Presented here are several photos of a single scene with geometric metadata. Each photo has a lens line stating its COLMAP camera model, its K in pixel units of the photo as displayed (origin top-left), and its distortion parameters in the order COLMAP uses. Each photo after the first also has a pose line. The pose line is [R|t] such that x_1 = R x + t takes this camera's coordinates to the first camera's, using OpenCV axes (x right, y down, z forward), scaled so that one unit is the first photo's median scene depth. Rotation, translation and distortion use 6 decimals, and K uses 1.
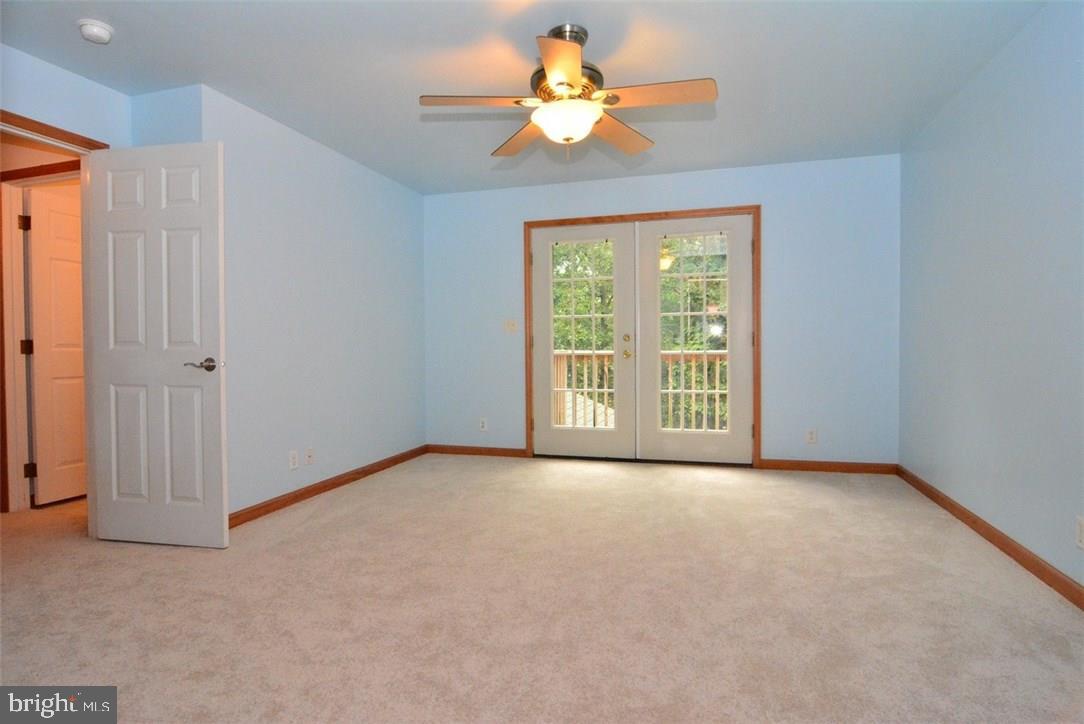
lens RADIAL K [[580.9, 0, 537.9], [0, 580.9, 360.3], [0, 0, 1]] dist [-0.013281, -0.005074]
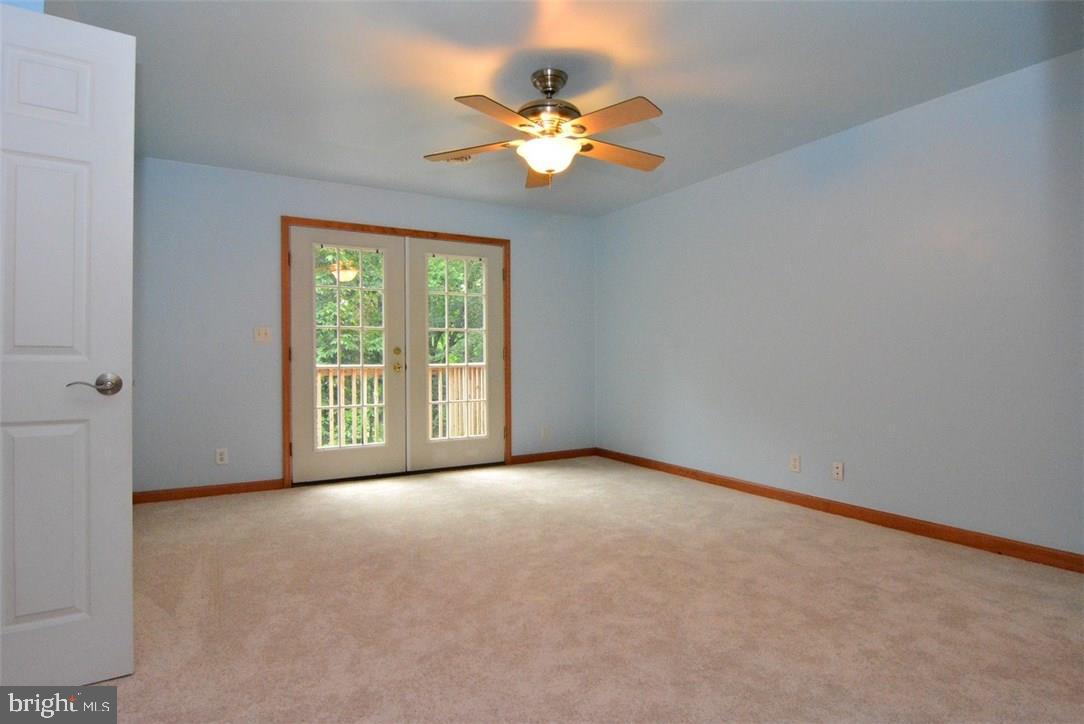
lens RADIAL K [[580.9, 0, 539.9], [0, 580.9, 362.6], [0, 0, 1]] dist [-0.013281, -0.005074]
pose [[0.692901, -0.000983, 0.721032, -0.402214], [0.017503, 0.999727, -0.015456, 0.000855], [-0.720821, 0.023330, 0.692729, 0.134600]]
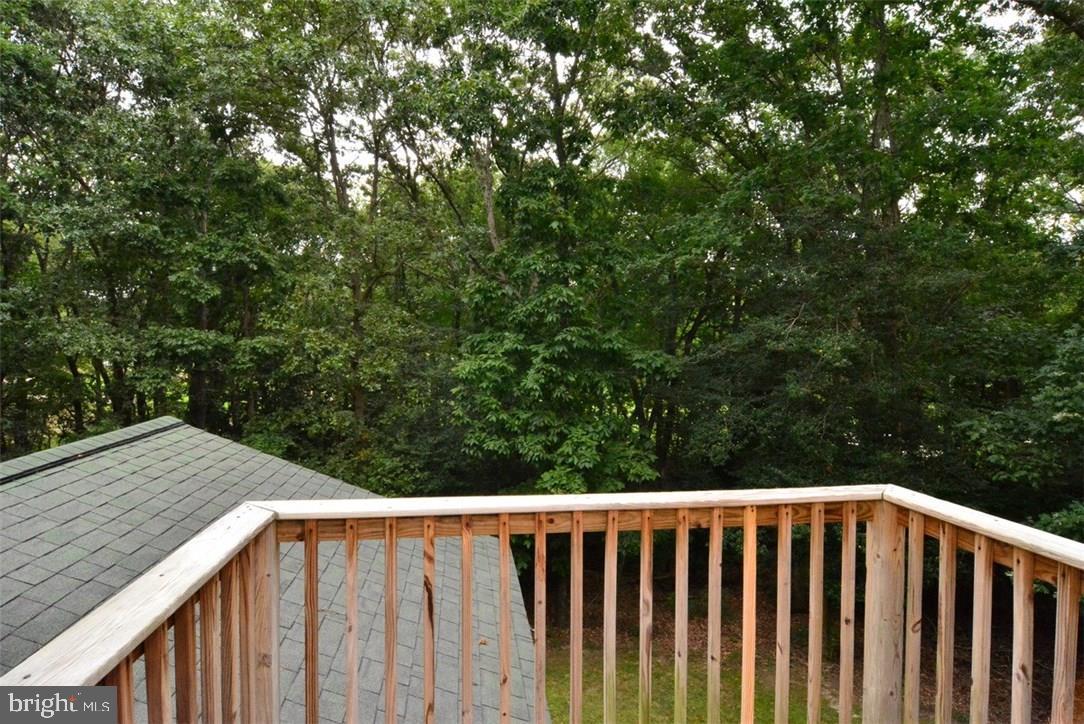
lens RADIAL K [[580.9, 0, 547.0], [0, 580.9, 359.1], [0, 0, 1]] dist [-0.013281, -0.005074]
pose [[0.903942, -0.006612, 0.427604, 0.074194], [0.001085, 0.999913, 0.013167, -0.132378], [-0.427654, -0.011438, 0.903870, 1.073121]]
